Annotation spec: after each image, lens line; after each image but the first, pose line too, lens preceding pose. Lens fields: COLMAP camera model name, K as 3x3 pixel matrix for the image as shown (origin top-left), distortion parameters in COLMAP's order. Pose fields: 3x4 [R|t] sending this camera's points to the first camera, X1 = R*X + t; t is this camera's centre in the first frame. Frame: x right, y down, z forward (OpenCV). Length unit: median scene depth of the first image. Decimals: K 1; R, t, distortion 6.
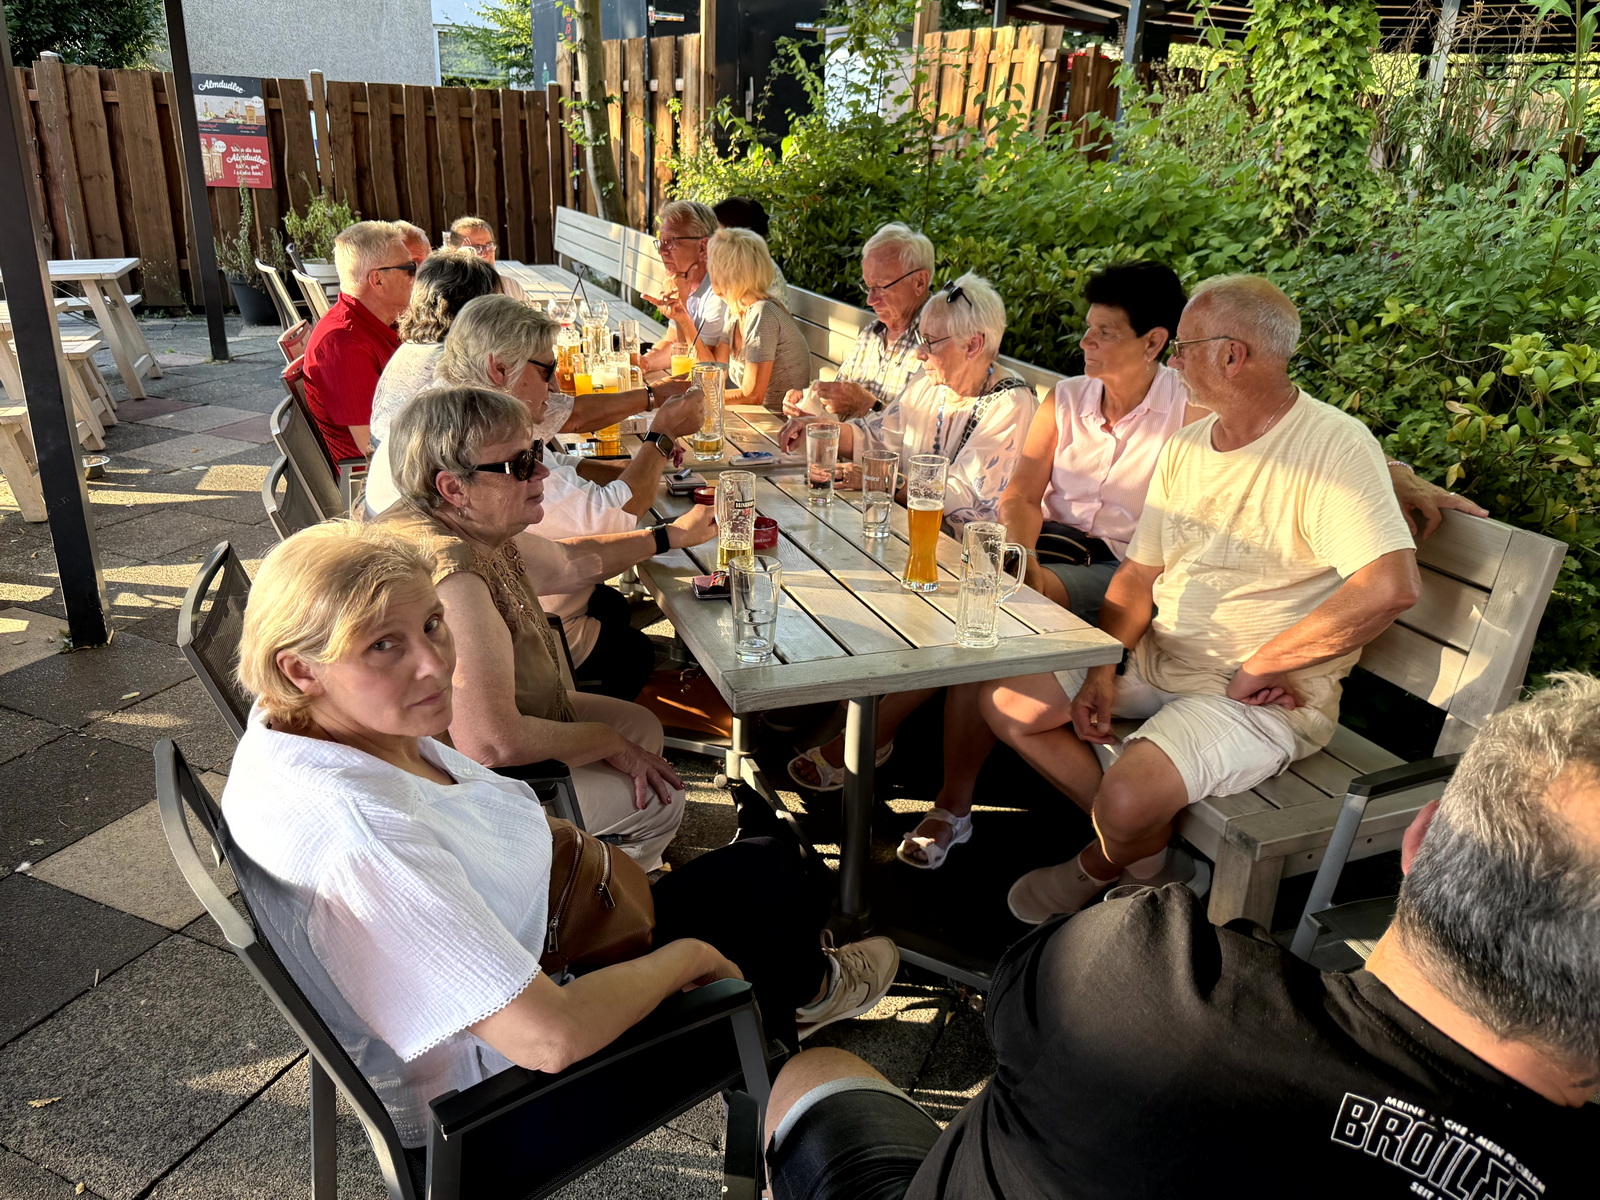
lens RADIAL K [[1142.6, 0, 799.8], [0, 1142.6, 595.2], [0, 0, 1]] dist [-0.005279, 0.000803]
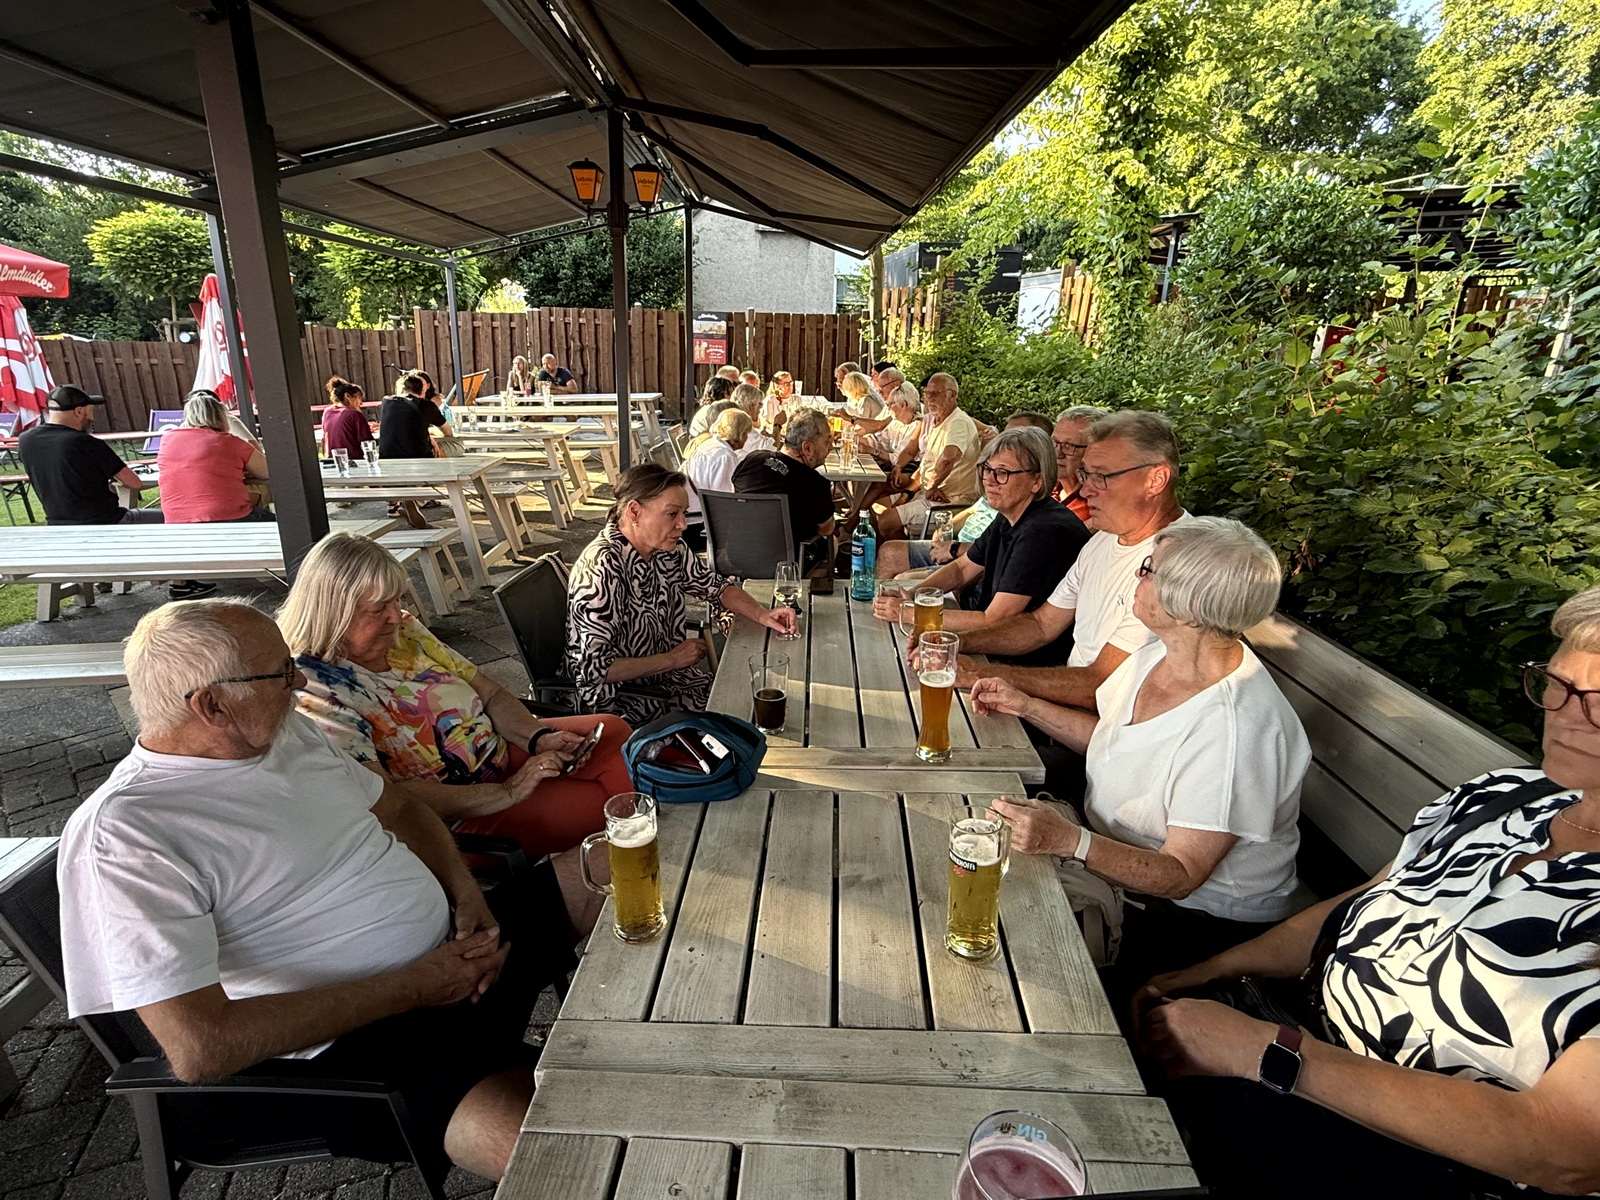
lens RADIAL K [[796.8, 0, 800.6], [0, 796.8, 605.0], [0, 0, 1]] dist [0.000958, -0.001230]
pose [[0.939007, 0.094094, -0.330775, 0.187214], [-0.113047, 0.992844, -0.038488, 0.118232], [0.324787, 0.073533, 0.942924, -0.289181]]
